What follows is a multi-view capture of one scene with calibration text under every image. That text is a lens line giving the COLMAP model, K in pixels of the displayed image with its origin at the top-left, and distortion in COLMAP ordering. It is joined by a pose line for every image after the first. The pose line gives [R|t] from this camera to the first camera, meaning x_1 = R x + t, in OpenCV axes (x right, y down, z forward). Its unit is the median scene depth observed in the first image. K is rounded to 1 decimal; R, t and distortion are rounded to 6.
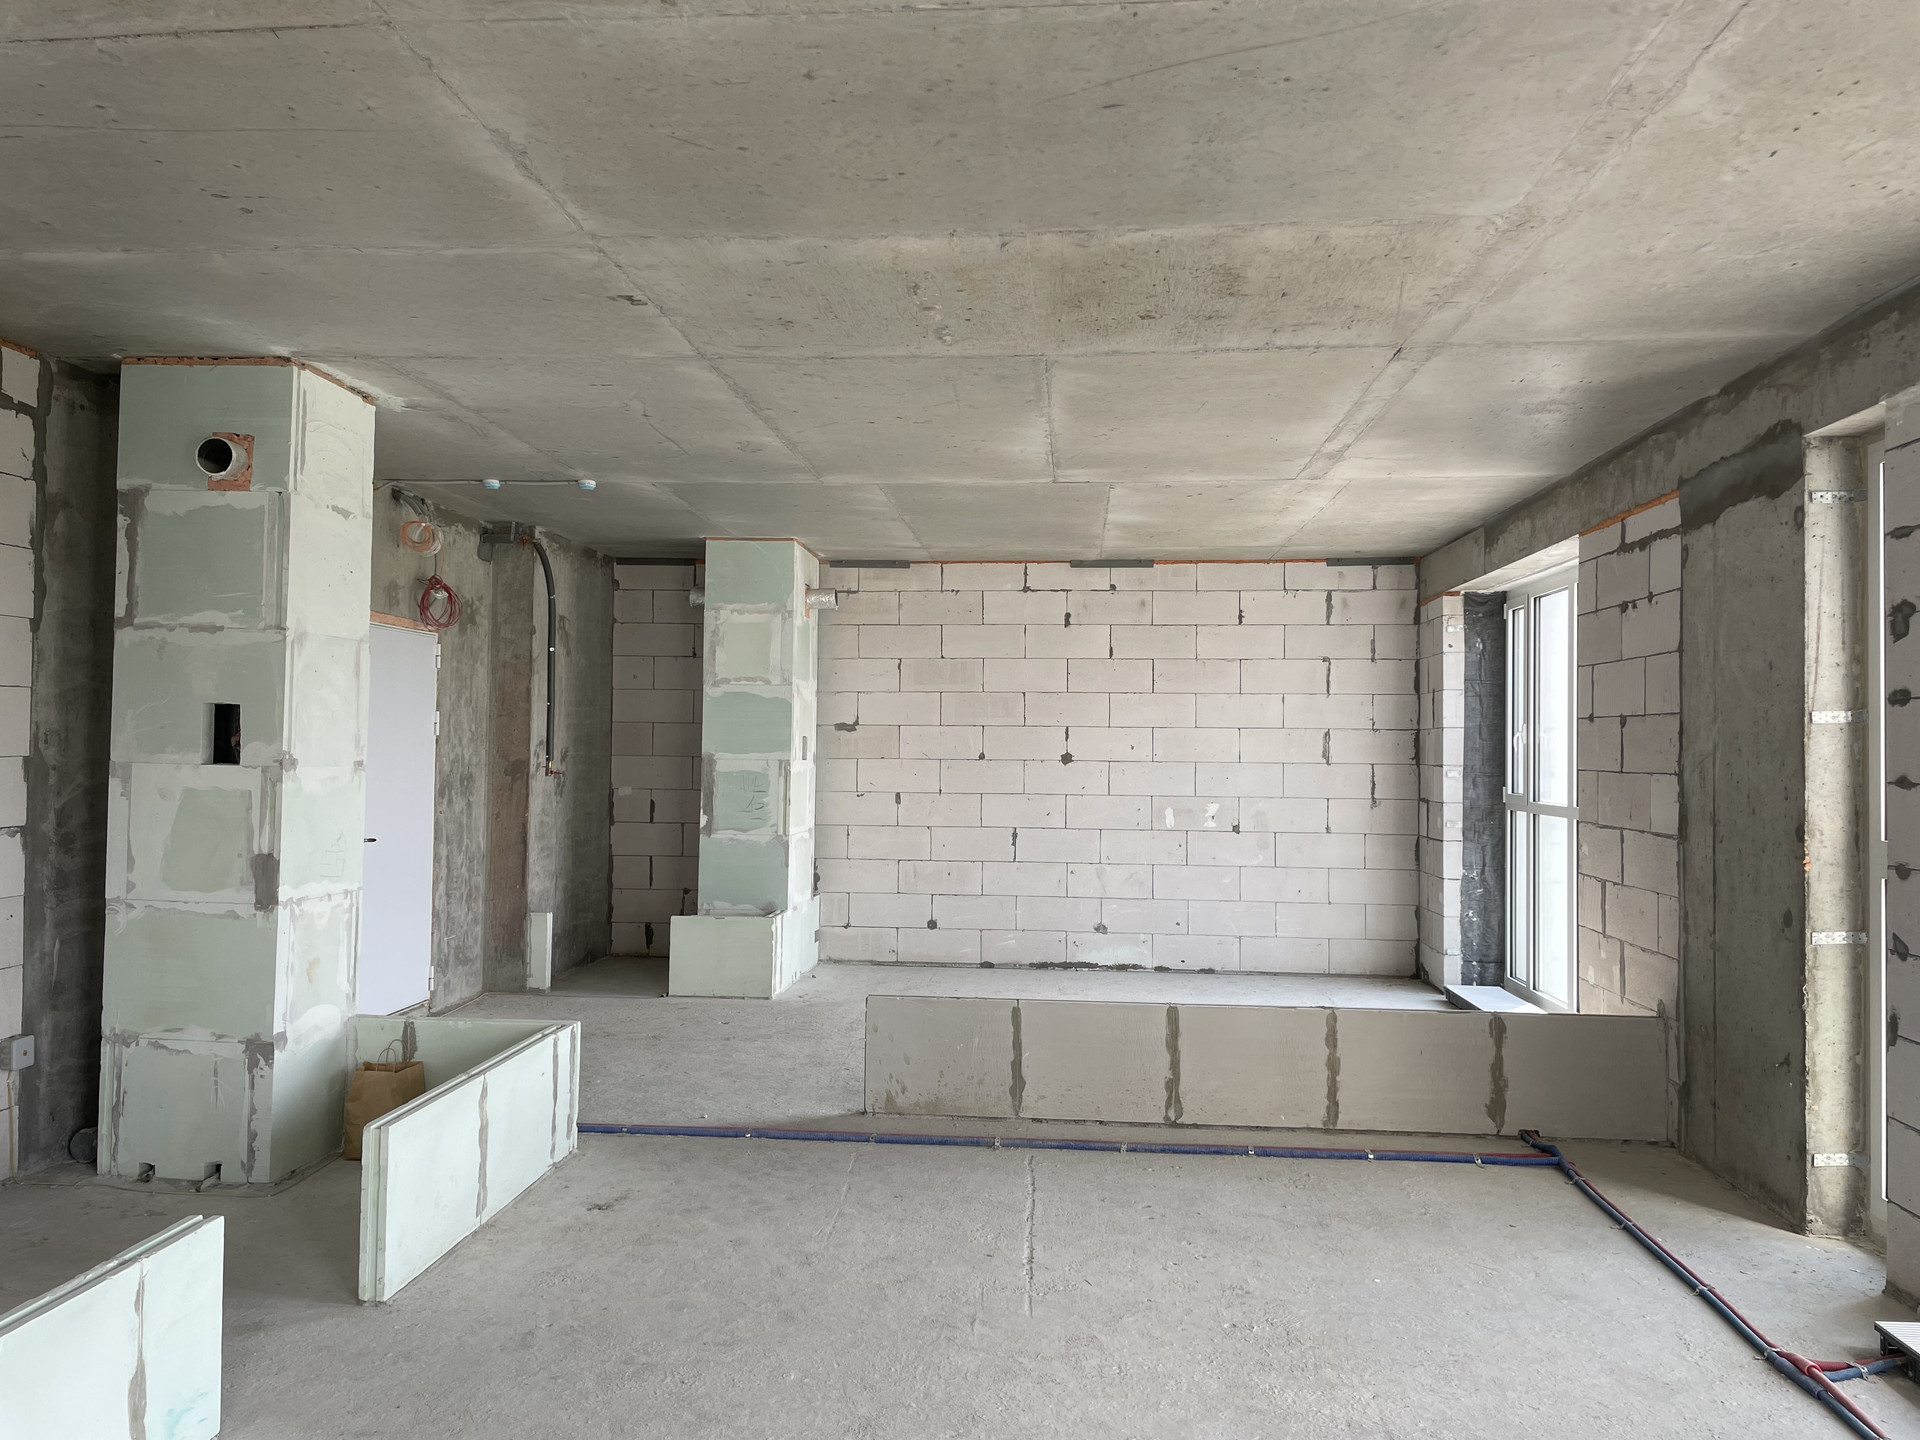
lens RADIAL K [[1442.7, 0, 949.5], [0, 1442.7, 716.2], [0, 0, 1]] dist [0.094575, -0.116680]
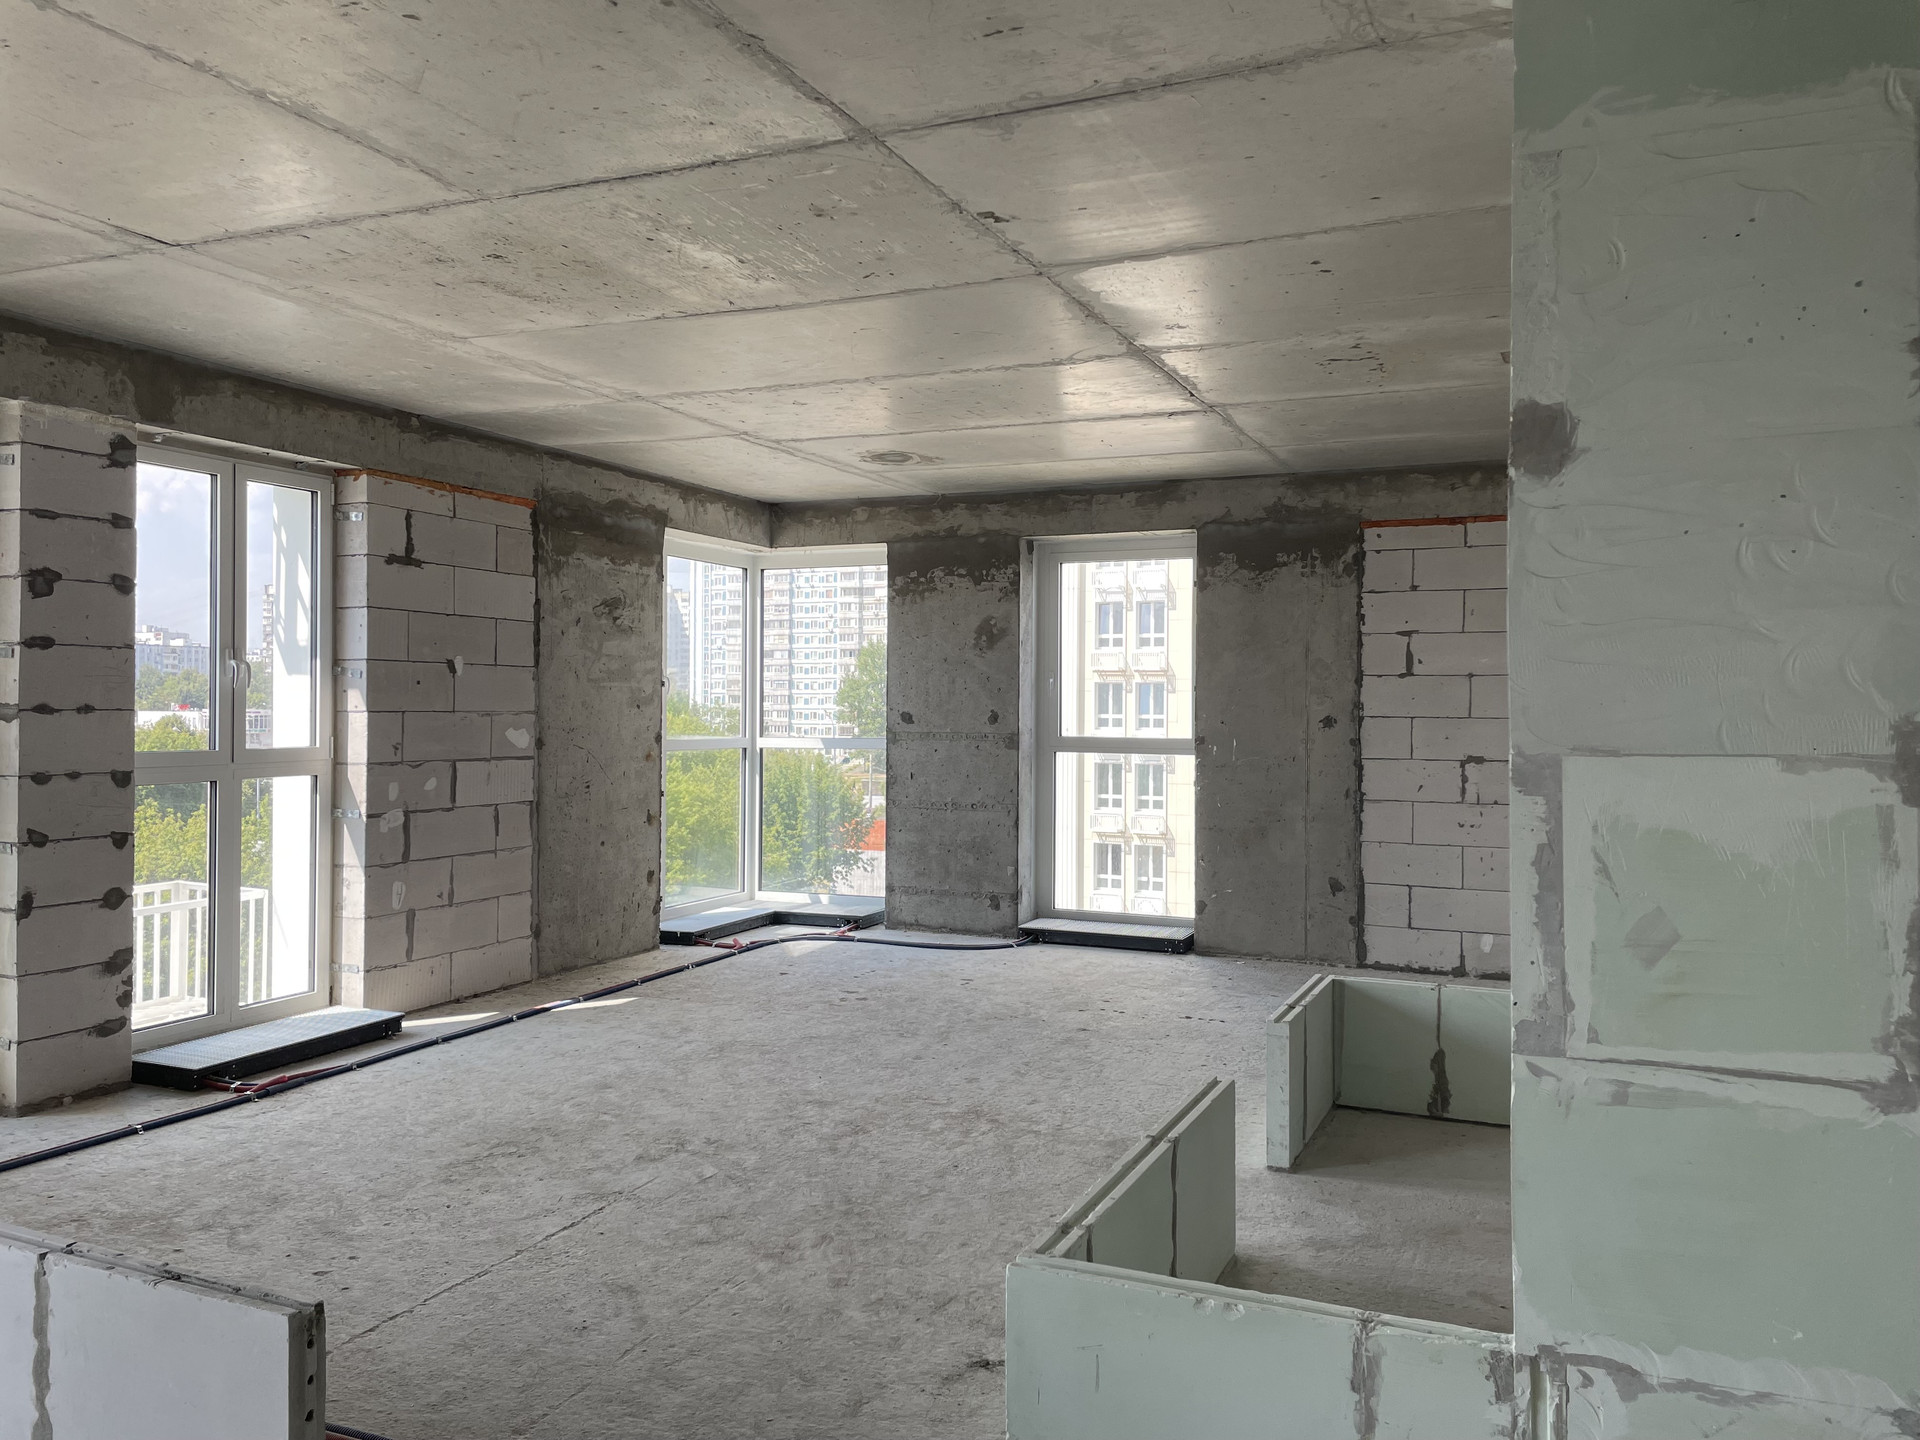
lens RADIAL K [[1442.7, 0, 959.6], [0, 1442.7, 704.0], [0, 0, 1]] dist [0.094575, -0.116680]
pose [[-0.947576, -0.018831, 0.318976, -0.423555], [-0.025528, 0.999532, -0.016829, 0.033858], [-0.318510, -0.024089, -0.947613, 1.595635]]
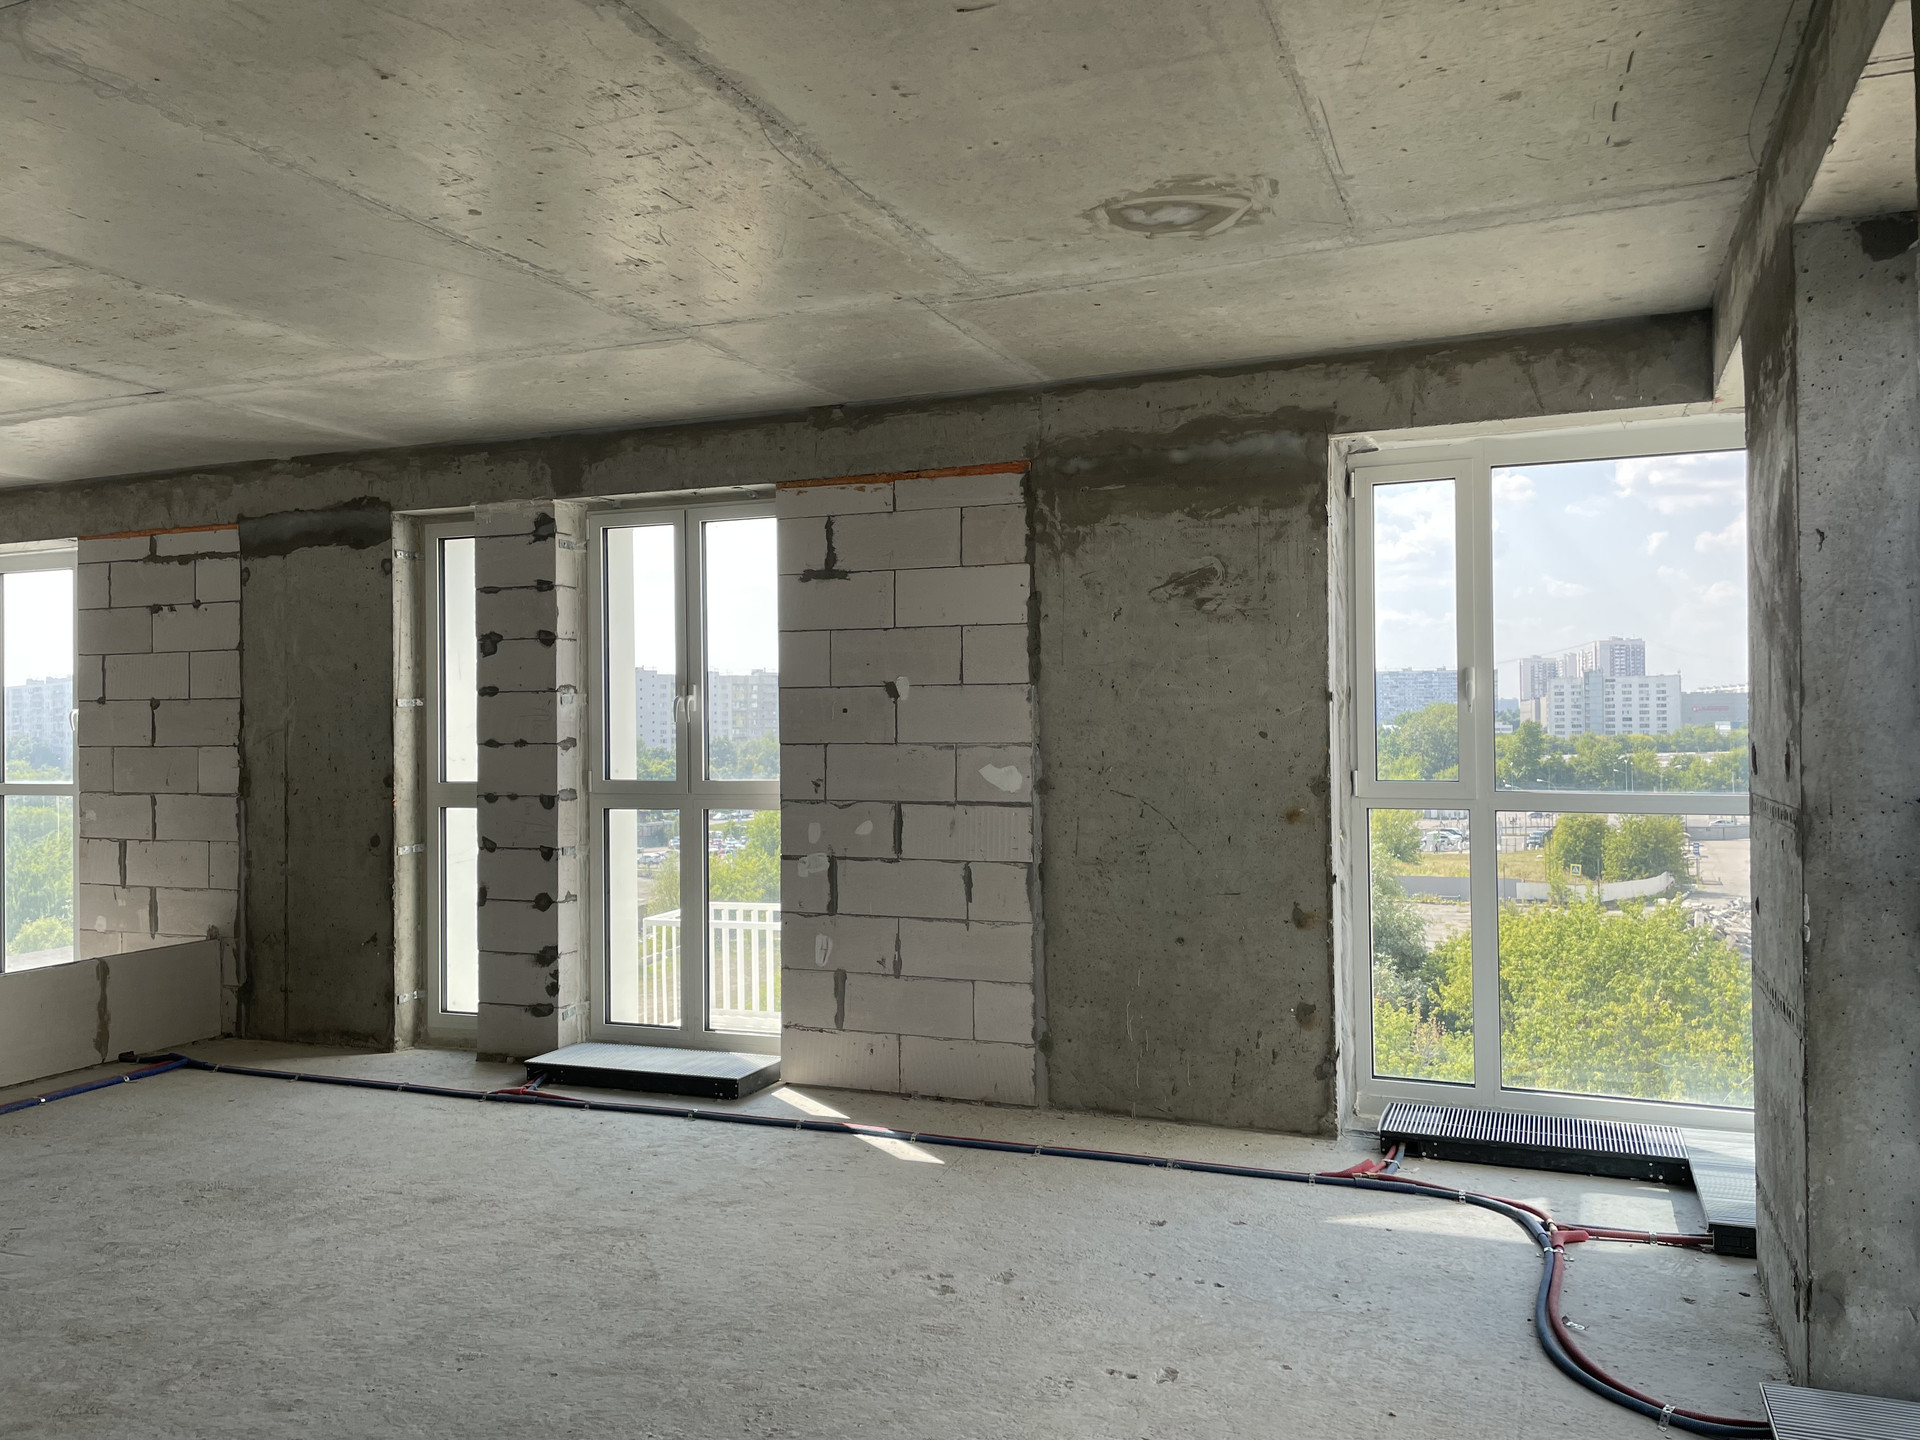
lens RADIAL K [[1442.7, 0, 964.8], [0, 1442.7, 715.3], [0, 0, 1]] dist [0.094575, -0.116680]
pose [[0.289945, -0.005779, 0.957026, -0.608666], [-0.008217, 0.999930, 0.008527, -0.003537], [-0.957008, -0.010336, 0.289877, 0.021749]]
